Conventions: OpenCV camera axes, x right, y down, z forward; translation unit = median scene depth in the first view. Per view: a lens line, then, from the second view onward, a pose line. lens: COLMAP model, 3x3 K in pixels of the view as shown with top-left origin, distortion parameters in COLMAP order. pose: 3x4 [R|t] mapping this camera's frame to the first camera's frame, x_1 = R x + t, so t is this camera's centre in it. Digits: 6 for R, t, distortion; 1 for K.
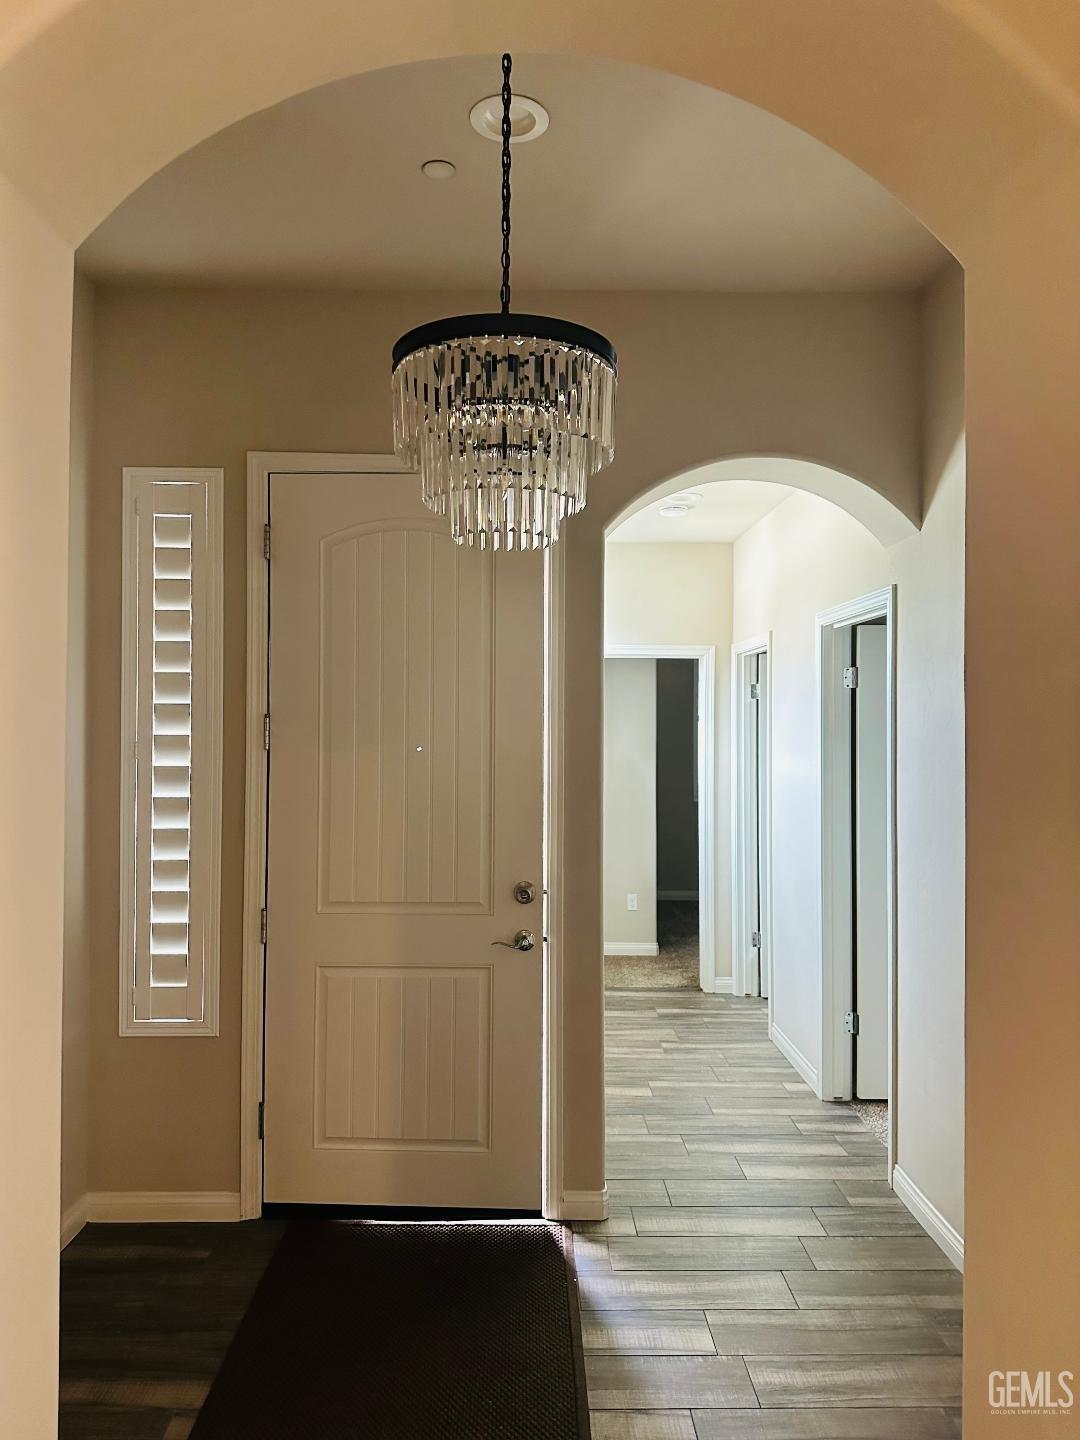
lens RADIAL K [[1035.8, 0, 530.5], [0, 1035.8, 704.5], [0, 0, 1]] dist [0.143022, -0.217837]
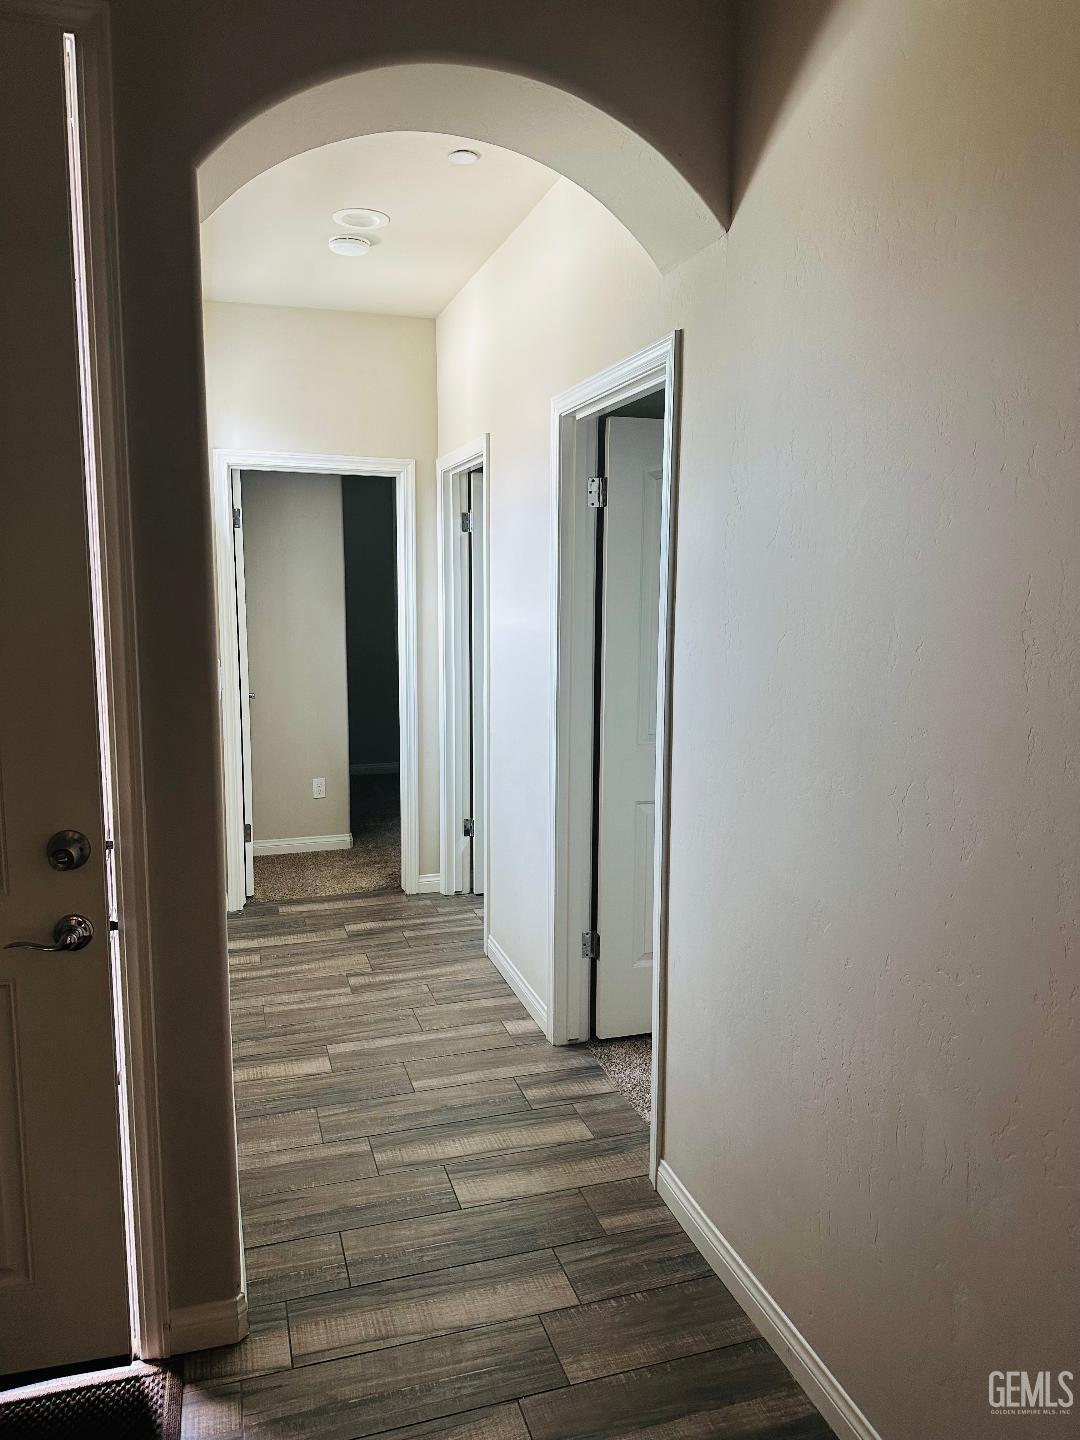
lens RADIAL K [[1035.8, 0, 530.5], [0, 1035.8, 704.5], [0, 0, 1]] dist [0.143022, -0.217837]
pose [[0.960957, -0.035410, 0.274422, 0.064798], [-0.003086, 0.990344, 0.138595, 0.023490], [-0.276680, -0.134031, 0.951569, 0.345770]]
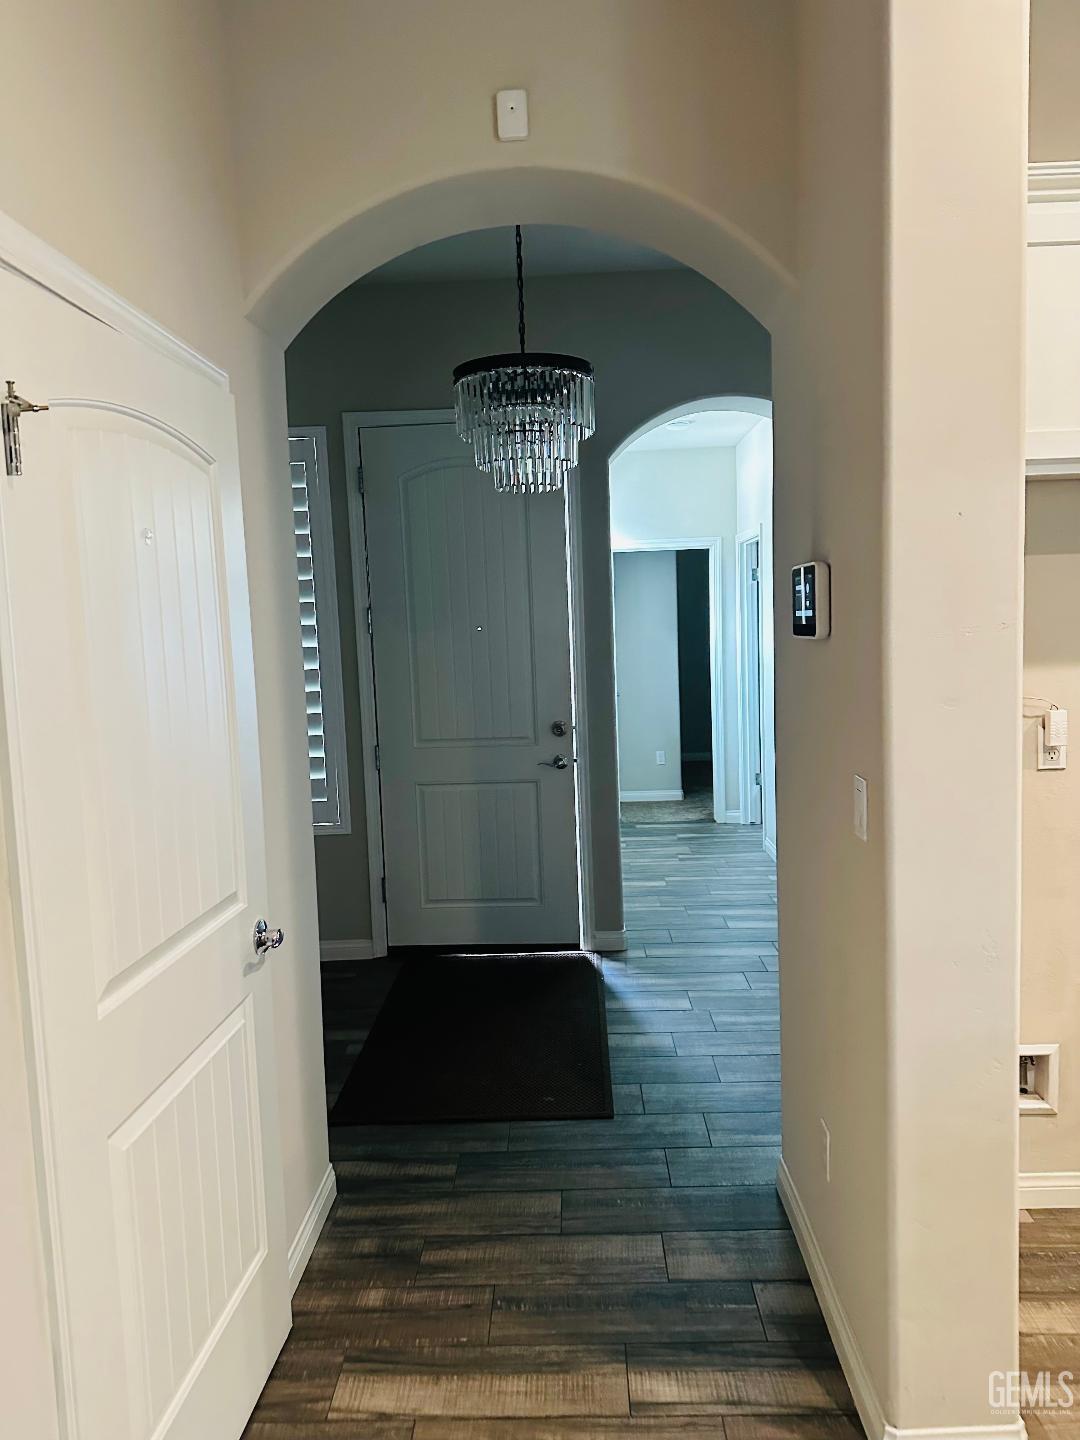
lens RADIAL K [[1019.6, 0, 540.0], [0, 1019.6, 720.0], [0, 0, 1]] dist [0.112881, -0.154779]
pose [[0.998305, -0.037387, -0.044611, 0.024848], [0.042427, 0.992109, 0.117979, 0.005338], [0.039848, -0.119671, 0.992014, -0.298342]]
